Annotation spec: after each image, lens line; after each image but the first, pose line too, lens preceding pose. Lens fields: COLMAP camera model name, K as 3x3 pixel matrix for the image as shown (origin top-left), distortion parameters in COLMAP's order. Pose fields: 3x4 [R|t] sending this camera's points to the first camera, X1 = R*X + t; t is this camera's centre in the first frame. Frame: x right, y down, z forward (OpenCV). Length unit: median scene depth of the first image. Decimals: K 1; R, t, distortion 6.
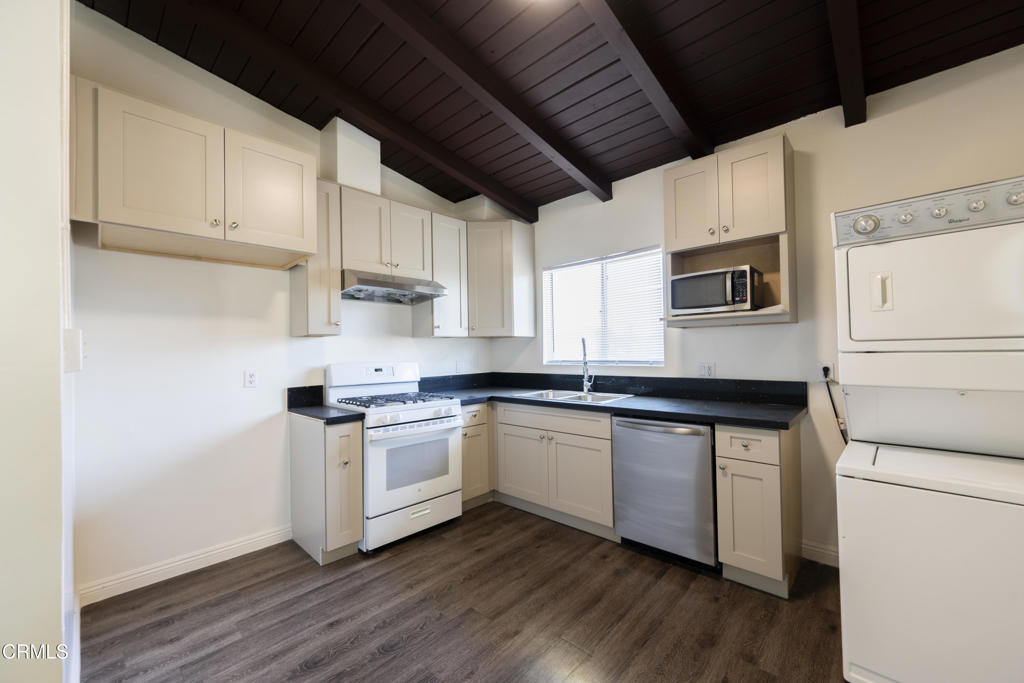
lens RADIAL K [[398.0, 0, 512.7], [0, 398.0, 345.6], [0, 0, 1]] dist [0.000979, -0.000180]
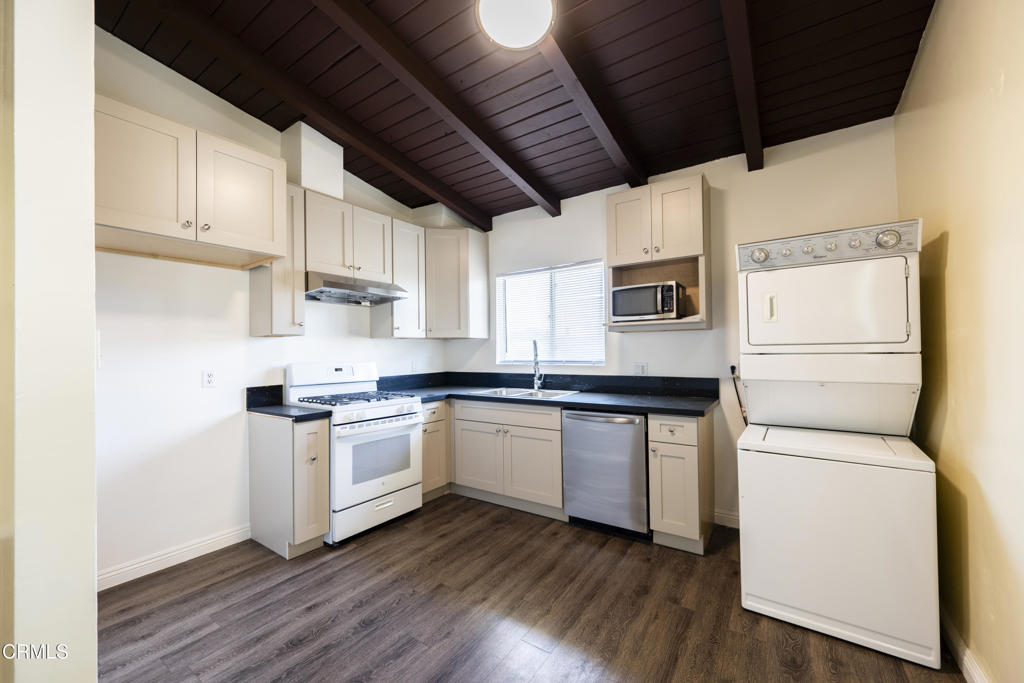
lens RADIAL K [[398.0, 0, 511.4], [0, 398.0, 345.7], [0, 0, 1]] dist [0.000979, -0.000180]
pose [[0.988776, 0.006477, 0.149264, -0.068373], [-0.006321, 0.999979, -0.001524, -0.002118], [-0.149271, 0.000564, 0.988796, -0.106311]]
